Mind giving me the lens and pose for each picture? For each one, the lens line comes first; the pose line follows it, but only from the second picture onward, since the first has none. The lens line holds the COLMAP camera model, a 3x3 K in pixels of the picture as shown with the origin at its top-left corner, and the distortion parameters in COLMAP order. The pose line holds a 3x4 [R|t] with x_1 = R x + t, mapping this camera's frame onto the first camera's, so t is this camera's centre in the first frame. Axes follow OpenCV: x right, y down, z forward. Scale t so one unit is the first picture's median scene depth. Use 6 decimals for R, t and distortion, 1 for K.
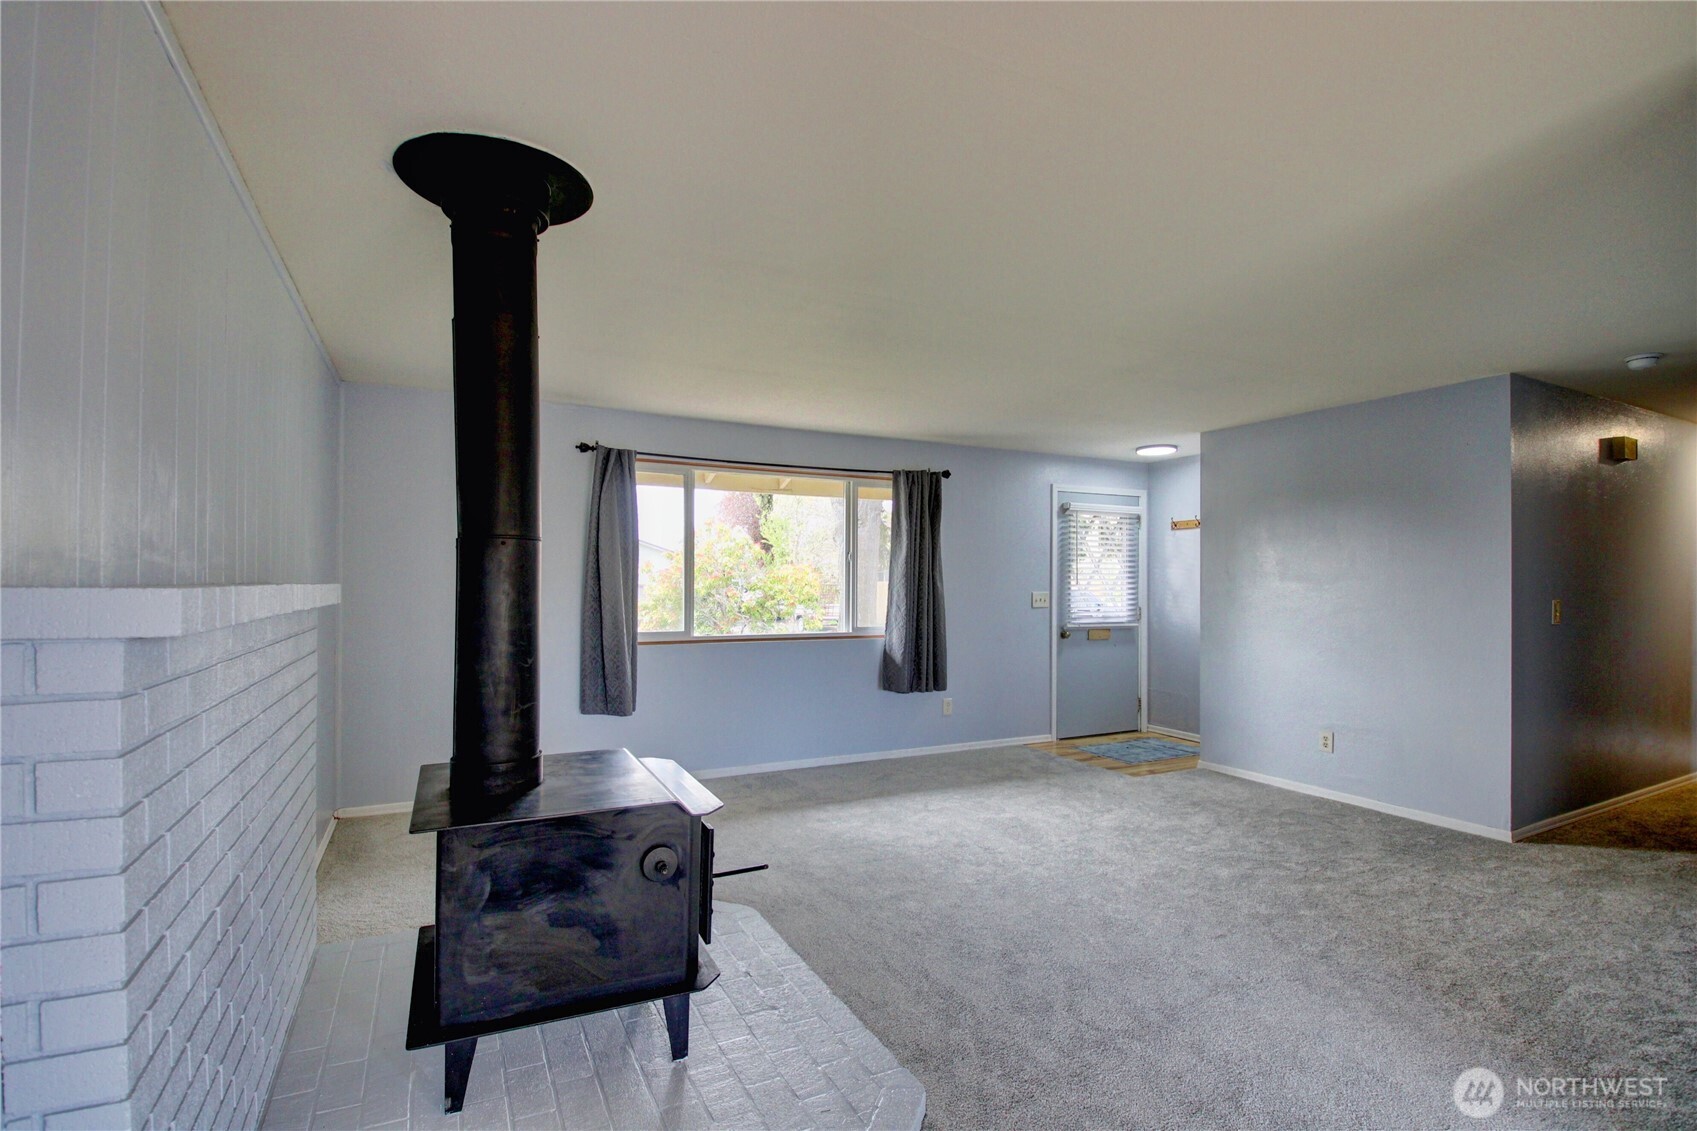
lens RADIAL K [[789.0, 0, 844.9], [0, 789.0, 571.4], [0, 0, 1]] dist [-0.012434, -0.005993]
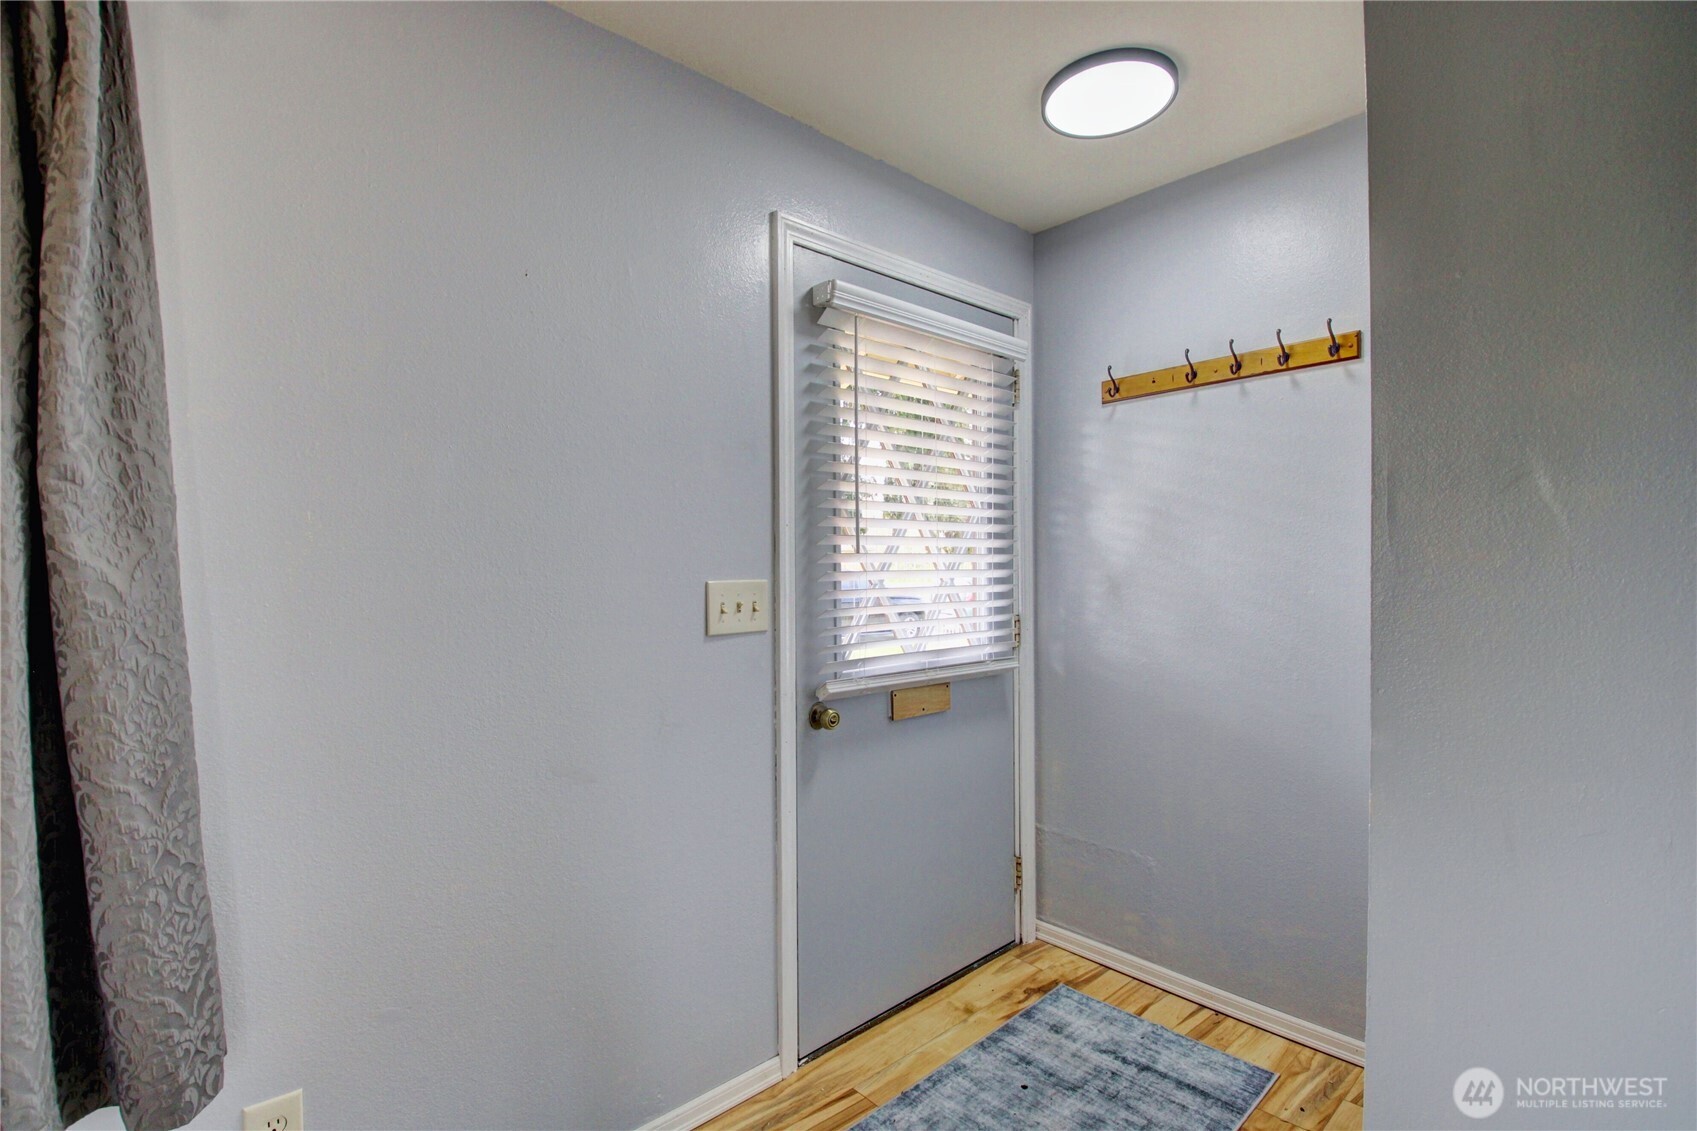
lens RADIAL K [[789.0, 0, 844.9], [0, 789.0, 566.3], [0, 0, 1]] dist [-0.012434, -0.005993]
pose [[0.959908, -0.012579, 0.280034, 0.195779], [0.009967, 0.999893, 0.010751, 0.017560], [-0.280139, -0.007529, 0.959930, 0.679865]]
